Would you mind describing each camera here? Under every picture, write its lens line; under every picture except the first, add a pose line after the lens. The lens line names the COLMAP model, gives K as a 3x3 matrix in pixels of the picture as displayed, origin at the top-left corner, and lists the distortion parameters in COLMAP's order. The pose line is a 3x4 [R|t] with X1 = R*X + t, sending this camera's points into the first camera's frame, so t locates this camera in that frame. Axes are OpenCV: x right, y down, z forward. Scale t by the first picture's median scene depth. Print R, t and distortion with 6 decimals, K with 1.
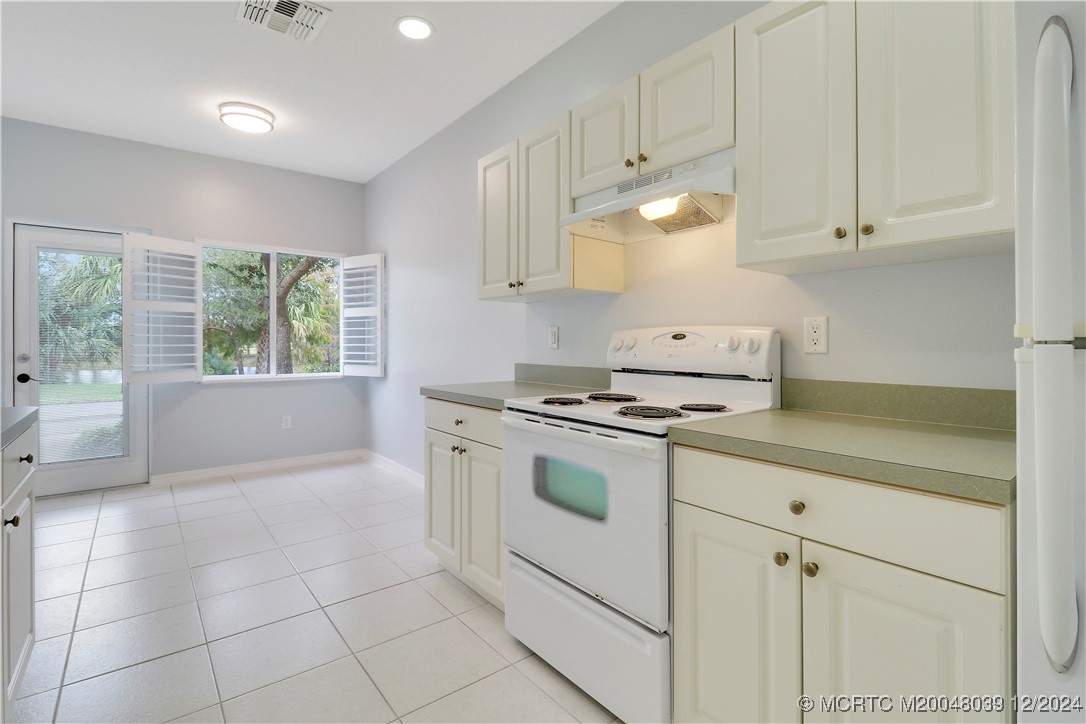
lens RADIAL K [[522.5, 0, 556.8], [0, 522.5, 341.3], [0, 0, 1]] dist [0.025397, -0.026272]
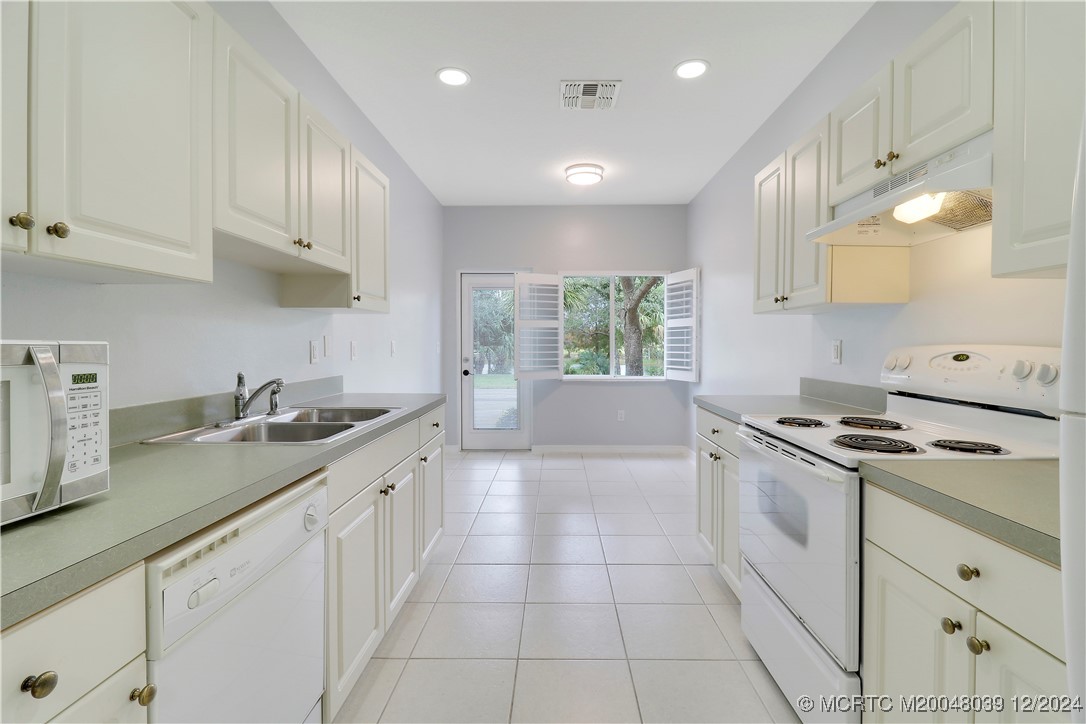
lens RADIAL K [[516.1, 0, 540.7], [0, 516.1, 359.1], [0, 0, 1]] dist [-0.000085, -0.000683]
pose [[0.761474, 0.019209, -0.647911, 0.130348], [0.002065, 0.999484, 0.032059, -0.017293], [0.648193, -0.025750, 0.761041, -0.024743]]
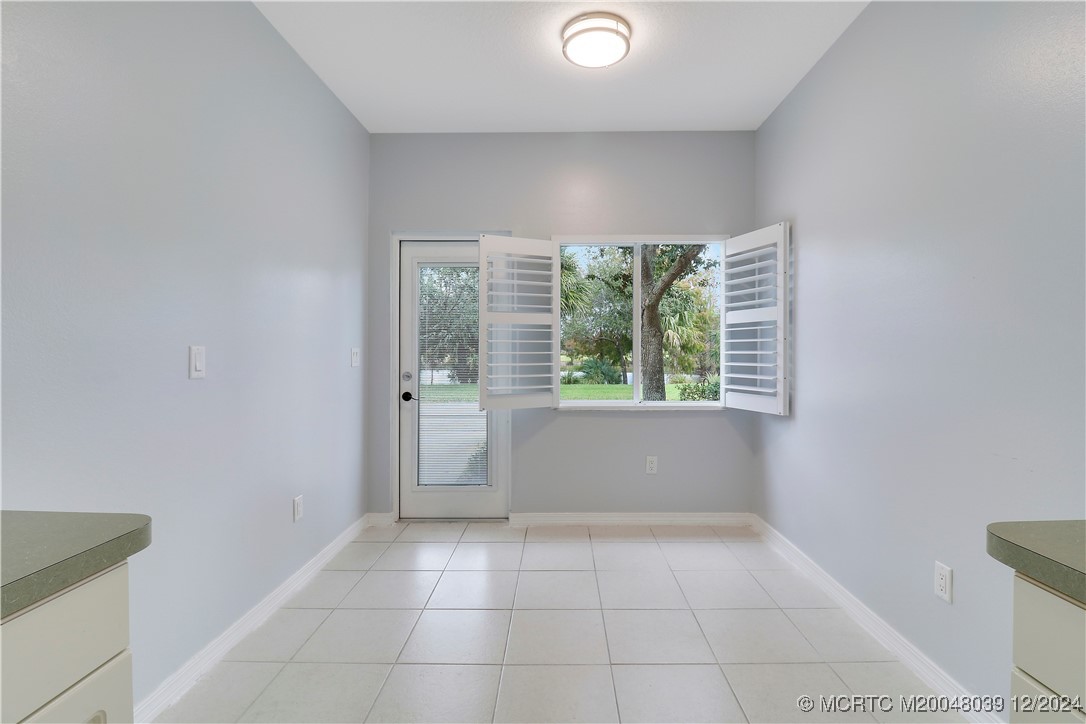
lens RADIAL K [[516.1, 0, 540.7], [0, 516.1, 359.1], [0, 0, 1]] dist [-0.000085, -0.000683]
pose [[0.757896, 0.010048, -0.652298, -0.174079], [0.003313, 0.999809, 0.019250, -0.016355], [0.652367, -0.016751, 0.757718, 0.383102]]
